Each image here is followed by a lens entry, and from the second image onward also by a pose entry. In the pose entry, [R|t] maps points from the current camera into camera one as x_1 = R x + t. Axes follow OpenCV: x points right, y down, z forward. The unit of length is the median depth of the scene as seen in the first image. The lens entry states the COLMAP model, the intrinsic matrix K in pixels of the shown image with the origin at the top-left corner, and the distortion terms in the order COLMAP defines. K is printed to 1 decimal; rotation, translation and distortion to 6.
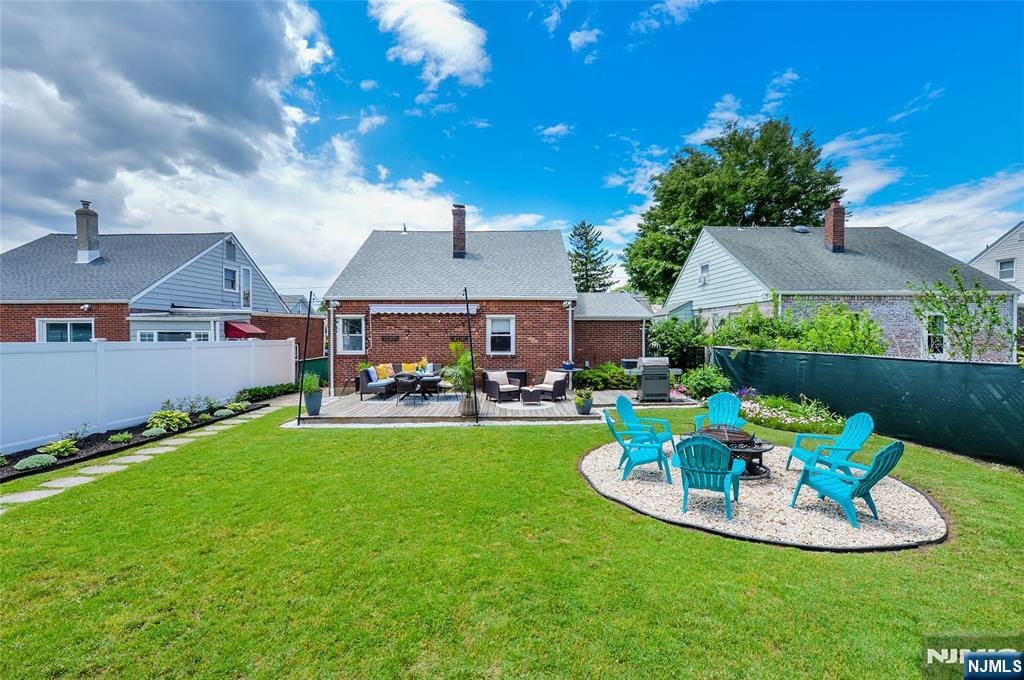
lens RADIAL K [[411.9, 0, 512.0], [0, 411.9, 340.0], [0, 0, 1]] dist [0.000193, 0.000052]
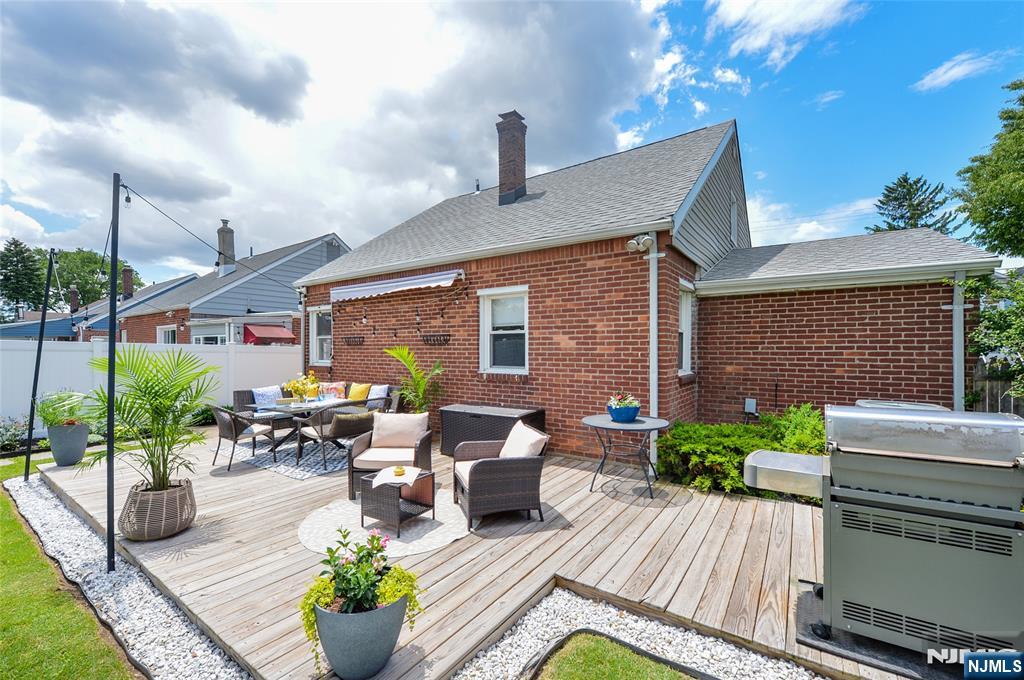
lens RADIAL K [[425.6, 0, 508.5], [0, 425.6, 351.0], [0, 0, 1]] dist [-0.001497, -0.000068]
pose [[0.821953, 0.001595, -0.569554, 0.248746], [-0.011915, 0.999825, -0.014395, 0.016953], [0.569431, 0.018618, 0.821828, 0.606504]]
